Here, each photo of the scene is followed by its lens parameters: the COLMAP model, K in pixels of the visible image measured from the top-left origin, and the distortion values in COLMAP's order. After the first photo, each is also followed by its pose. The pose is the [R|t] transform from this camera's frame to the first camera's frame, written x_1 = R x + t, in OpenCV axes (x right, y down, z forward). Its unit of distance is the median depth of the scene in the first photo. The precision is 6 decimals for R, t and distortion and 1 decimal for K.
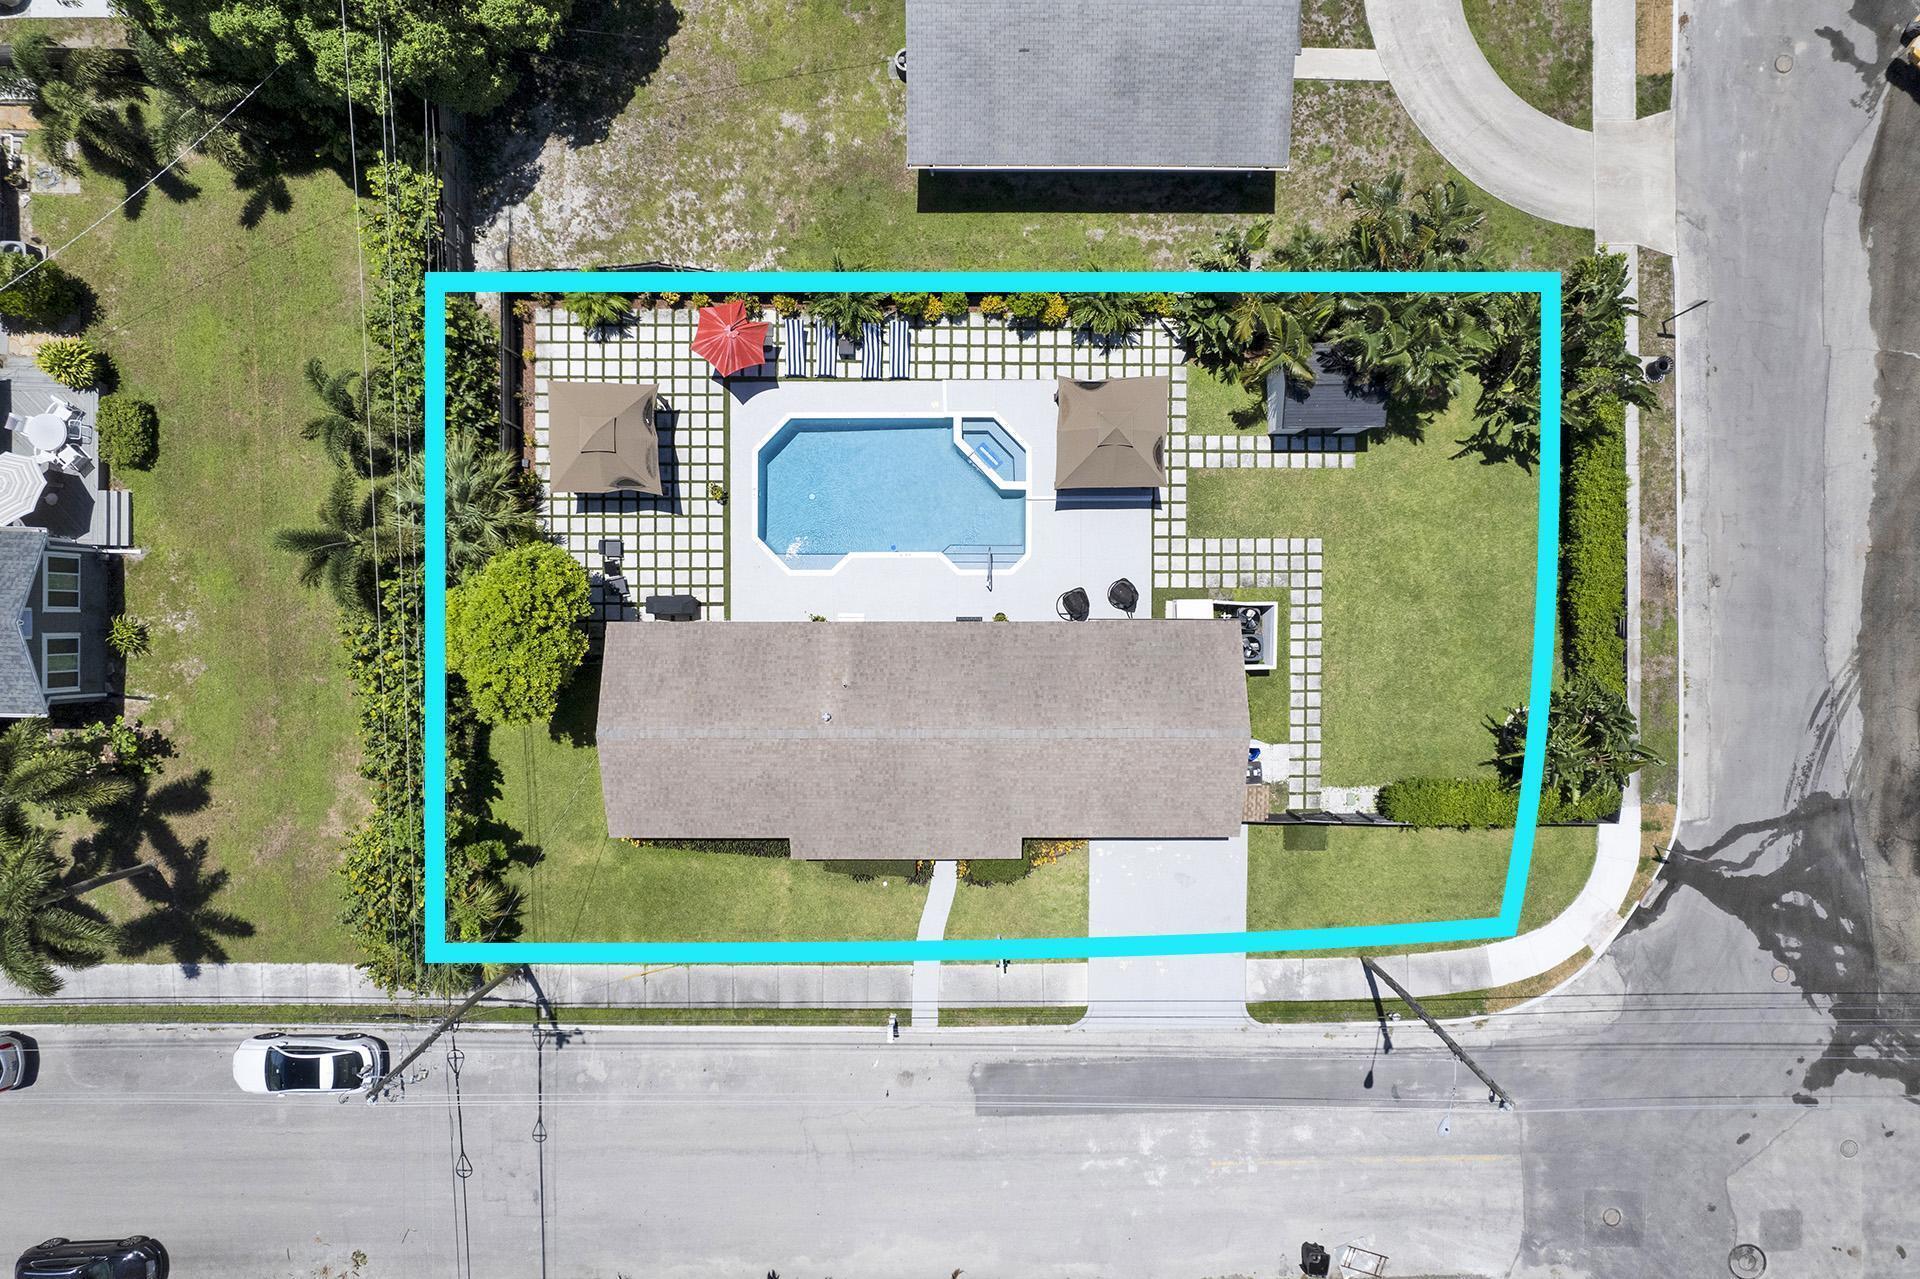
lens RADIAL K [[1222.7, 0, 959.2], [0, 1222.7, 645.3], [0, 0, 1]] dist [-0.075133, 0.070679]
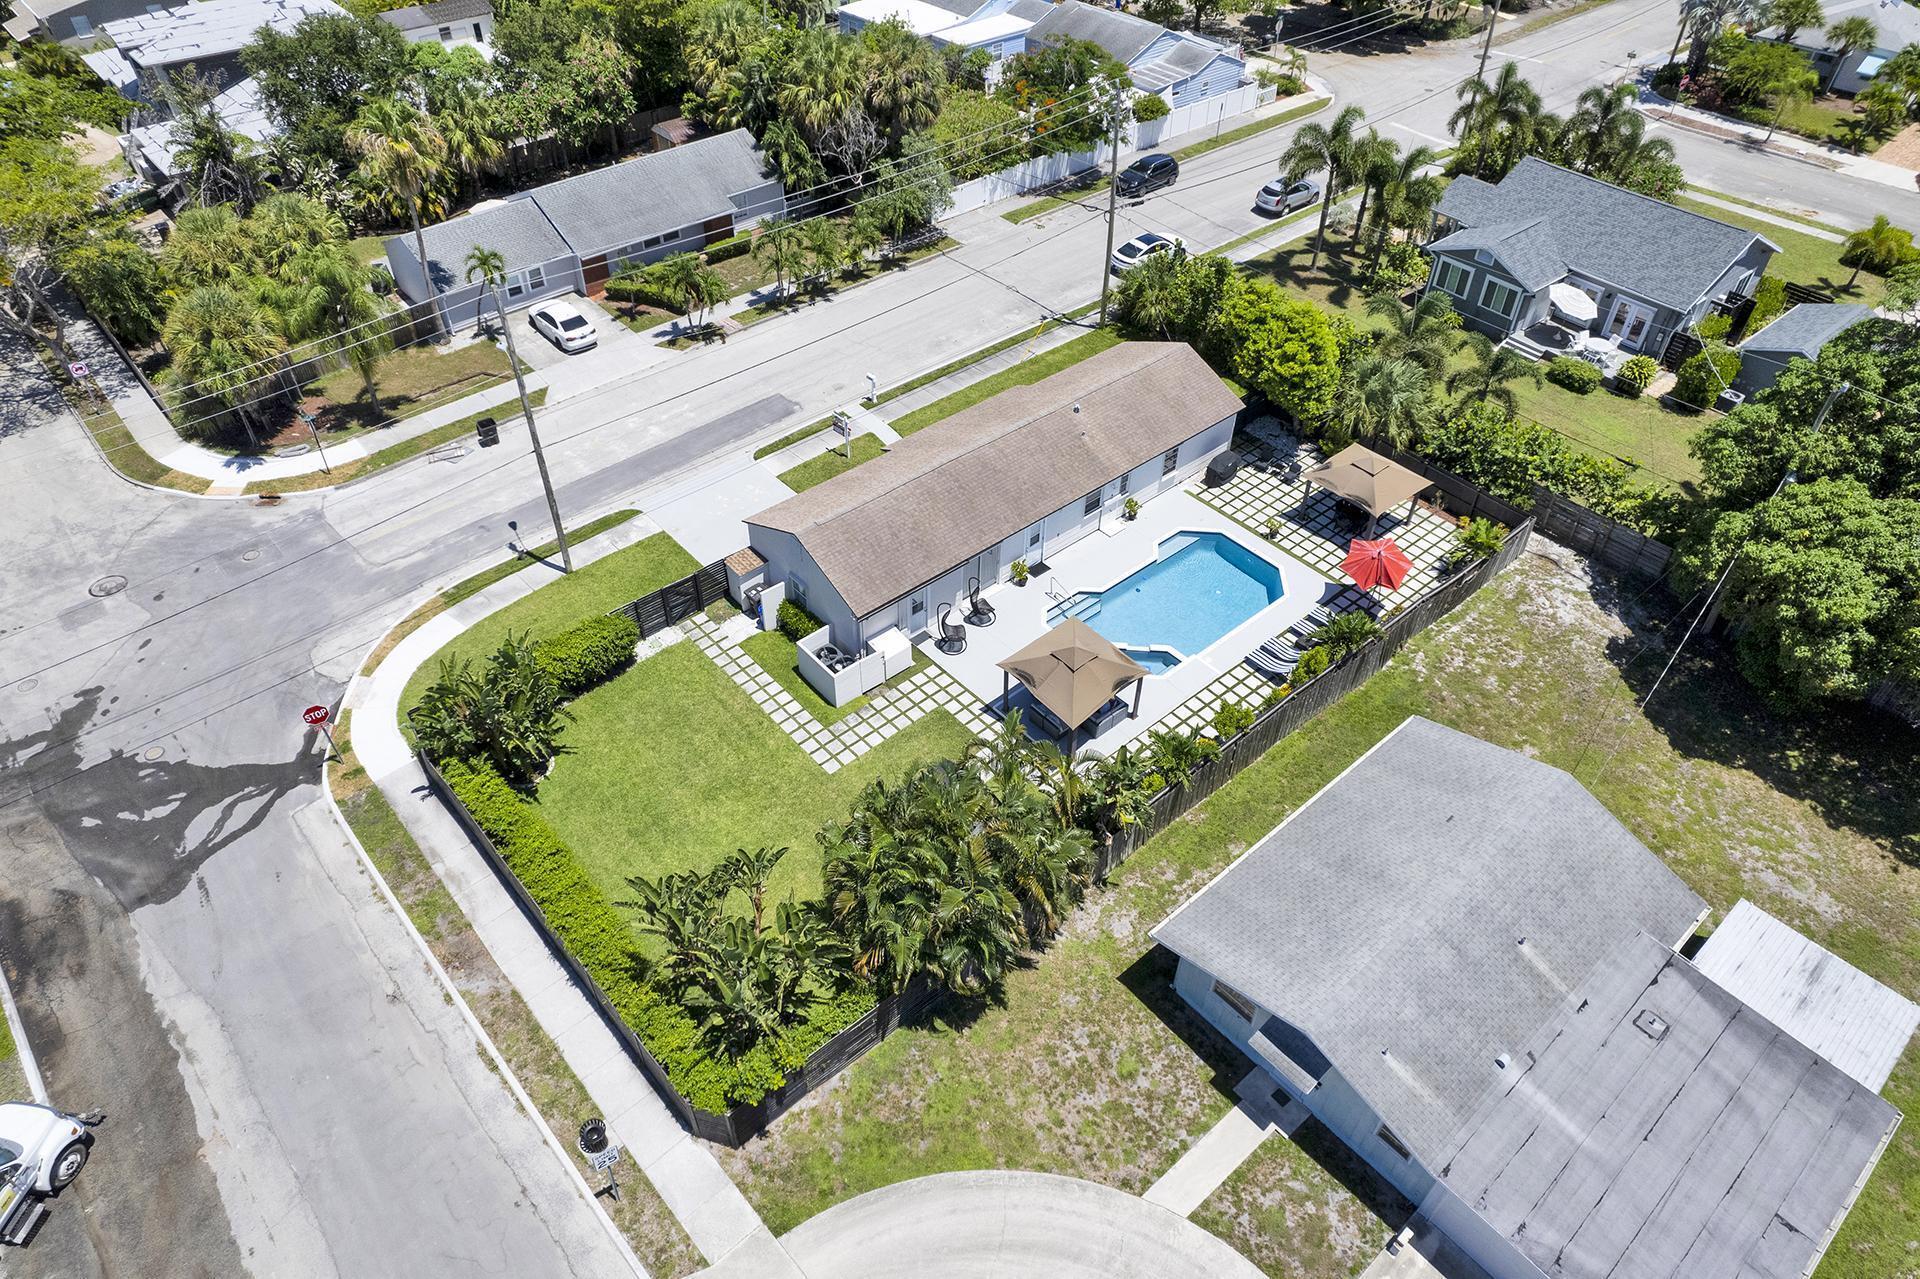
lens RADIAL K [[1222.7, 0, 959.2], [0, 1222.7, 645.3], [0, 0, 1]] dist [-0.075133, 0.070679]
pose [[-0.754492, 0.438879, -0.487983, 0.642100], [-0.655709, -0.535873, 0.531870, -0.603494], [-0.028070, 0.721267, 0.692088, 0.276242]]
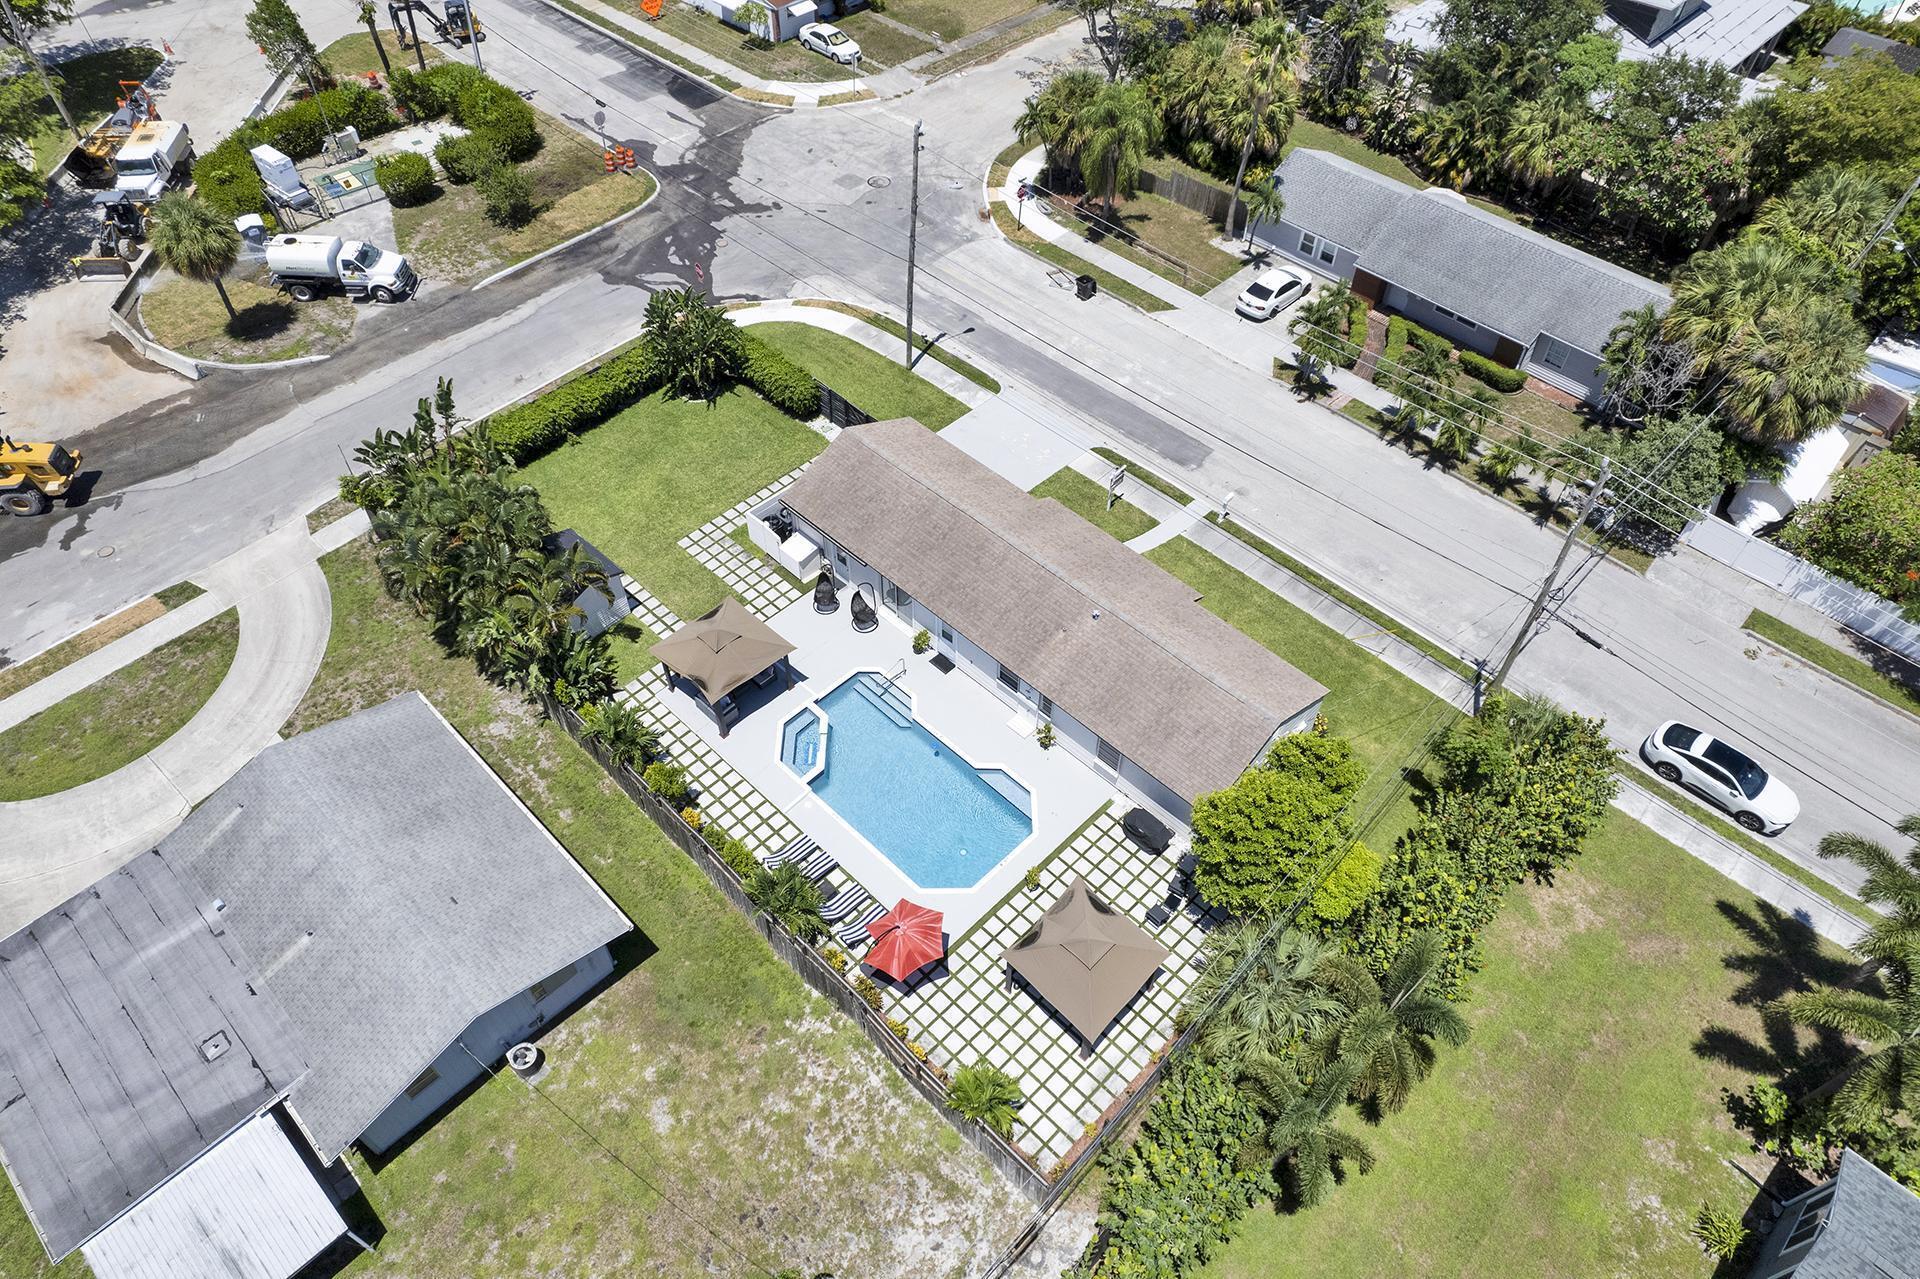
lens RADIAL K [[1222.7, 0, 959.2], [0, 1222.7, 645.3], [0, 0, 1]] dist [-0.075133, 0.070679]
pose [[-0.713779, -0.541052, 0.444727, -0.472777], [0.700363, -0.548332, 0.456972, -0.489832], [-0.003388, 0.637647, 0.770321, 0.160725]]
